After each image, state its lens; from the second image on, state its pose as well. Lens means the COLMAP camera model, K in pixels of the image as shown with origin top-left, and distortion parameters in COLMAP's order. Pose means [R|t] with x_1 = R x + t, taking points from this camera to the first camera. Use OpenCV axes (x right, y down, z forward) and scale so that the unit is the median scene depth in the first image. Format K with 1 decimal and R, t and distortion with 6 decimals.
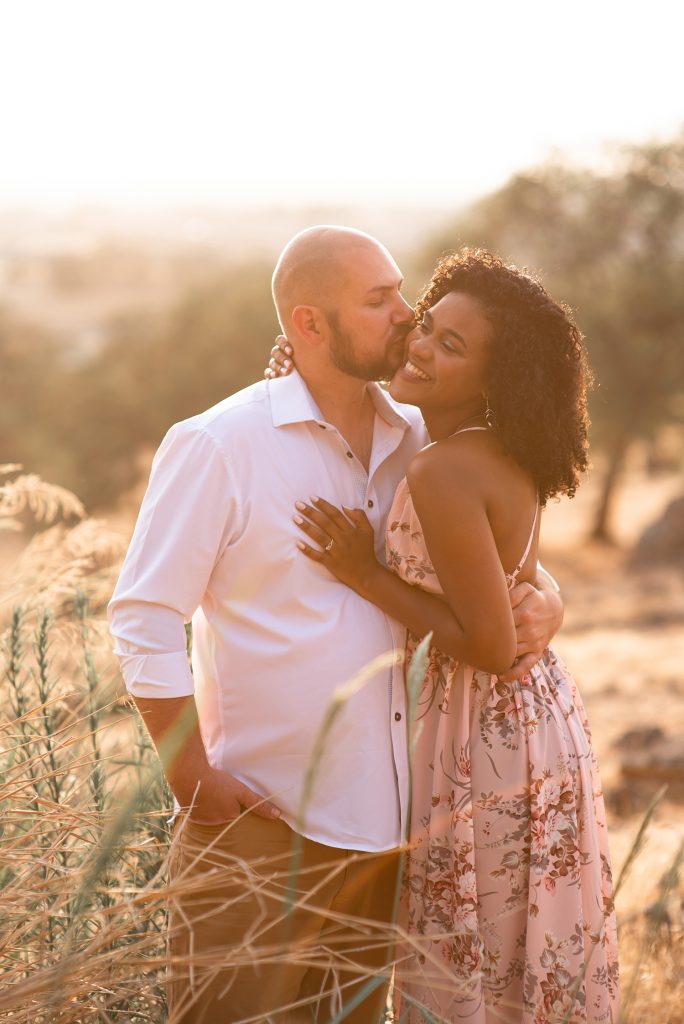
lens RADIAL K [[2357.0, 0, 342.2], [0, 2357.0, 486.9], [0, 0, 1]] dist [-0.015907, 0.940094]
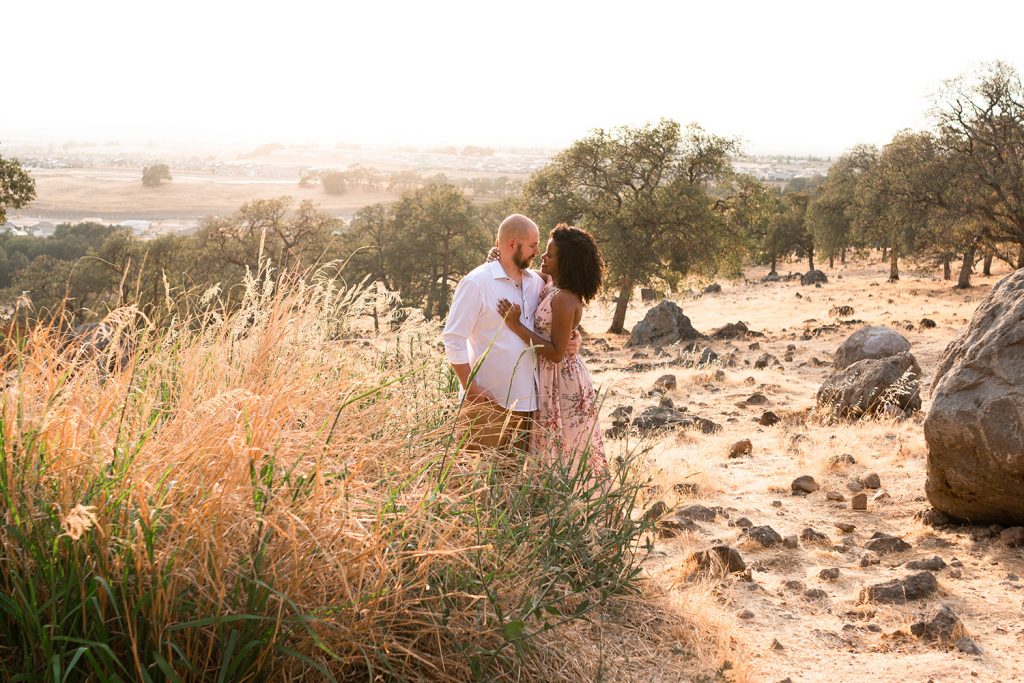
lens RADIAL K [[1356.9, 0, 522.5], [0, 1356.9, 342.9], [0, 0, 1]] dist [-0.131669, 0.066665]
pose [[0.999272, 0.017479, 0.033921, -0.051544], [-0.018466, 0.999409, 0.028997, 0.006274], [-0.033394, -0.029602, 0.999004, -0.830883]]
